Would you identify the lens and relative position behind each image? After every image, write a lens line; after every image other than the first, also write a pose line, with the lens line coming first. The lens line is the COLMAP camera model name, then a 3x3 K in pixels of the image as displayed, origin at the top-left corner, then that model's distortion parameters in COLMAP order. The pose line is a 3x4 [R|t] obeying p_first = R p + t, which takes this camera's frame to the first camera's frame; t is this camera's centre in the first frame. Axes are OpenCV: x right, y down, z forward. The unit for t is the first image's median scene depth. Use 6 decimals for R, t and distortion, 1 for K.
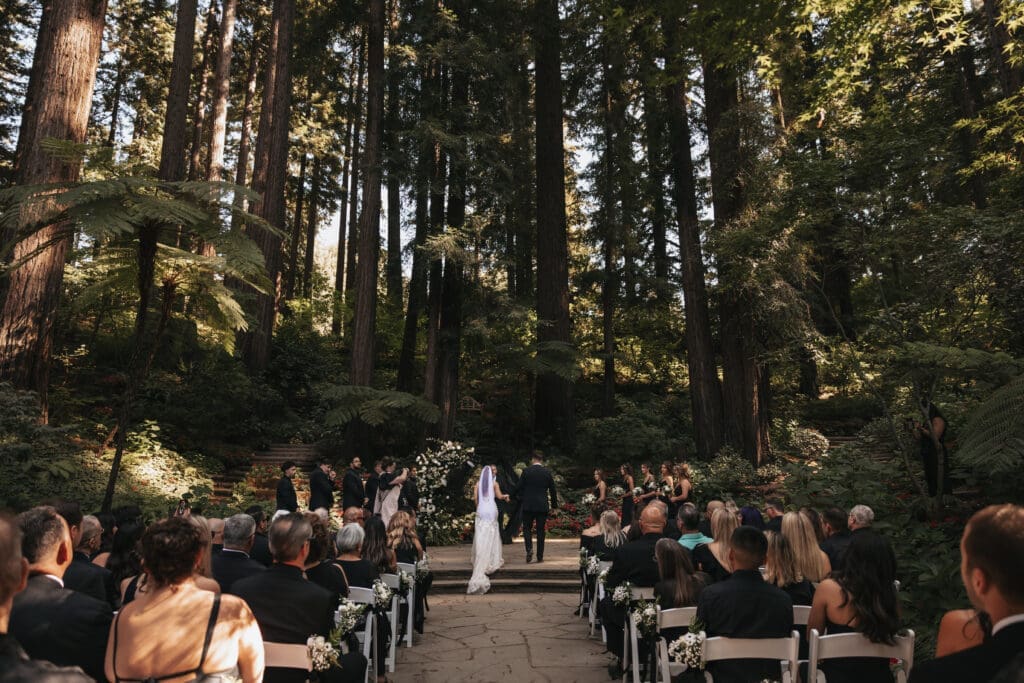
lens RADIAL K [[744.3, 0, 512.0], [0, 744.3, 341.5], [0, 0, 1]] dist [0.001325, -0.000040]
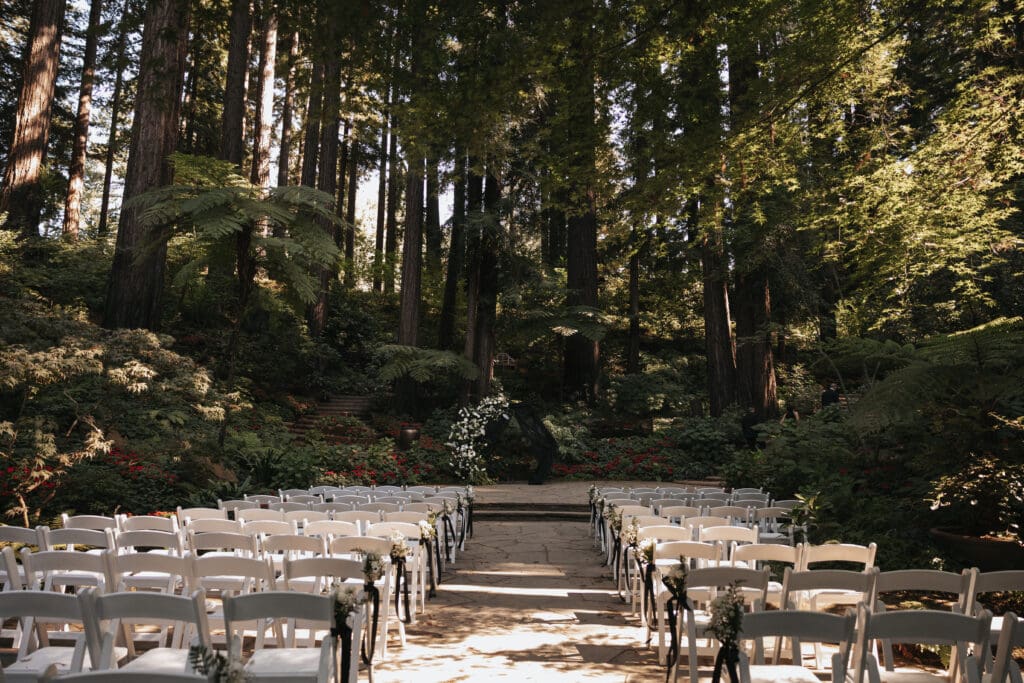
lens RADIAL K [[744.3, 0, 512.0], [0, 744.3, 341.5], [0, 0, 1]] dist [0.001325, -0.000040]
pose [[0.998898, 0.009070, -0.046044, 0.005404], [-0.005881, 0.997604, 0.068929, -0.025965], [0.046559, -0.068582, 0.996558, -0.119432]]
